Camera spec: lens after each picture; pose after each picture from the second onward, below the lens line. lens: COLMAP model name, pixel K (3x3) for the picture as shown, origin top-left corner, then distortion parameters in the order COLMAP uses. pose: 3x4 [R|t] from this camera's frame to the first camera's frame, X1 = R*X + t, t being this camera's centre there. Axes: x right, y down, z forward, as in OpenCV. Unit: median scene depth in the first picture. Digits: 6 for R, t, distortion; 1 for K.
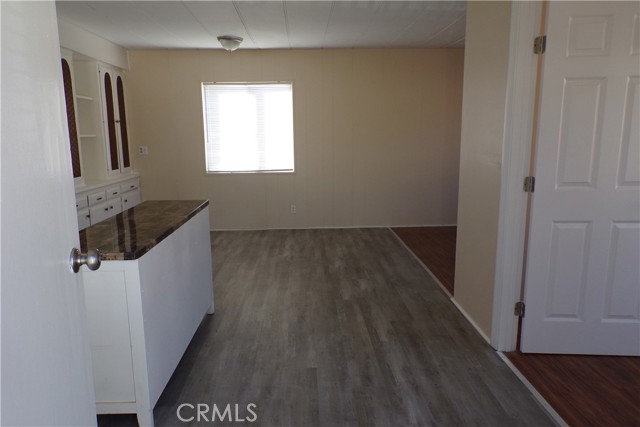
lens RADIAL K [[437.9, 0, 319.3], [0, 437.9, 208.9], [0, 0, 1]] dist [0.005303, 0.005381]
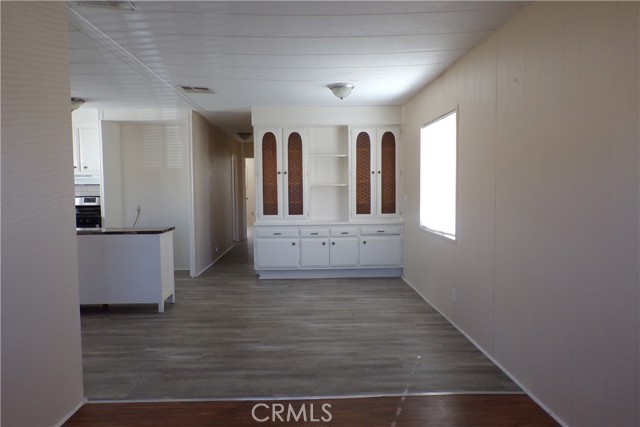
lens RADIAL K [[435.9, 0, 320.0], [0, 435.9, 213.5], [0, 0, 1]] dist [-0.002755, 0.000443]
pose [[-0.005110, 0.072595, -0.997348, 0.703081], [-0.159574, 0.984522, 0.072479, -0.161494], [0.987173, 0.159521, 0.006553, 0.907218]]
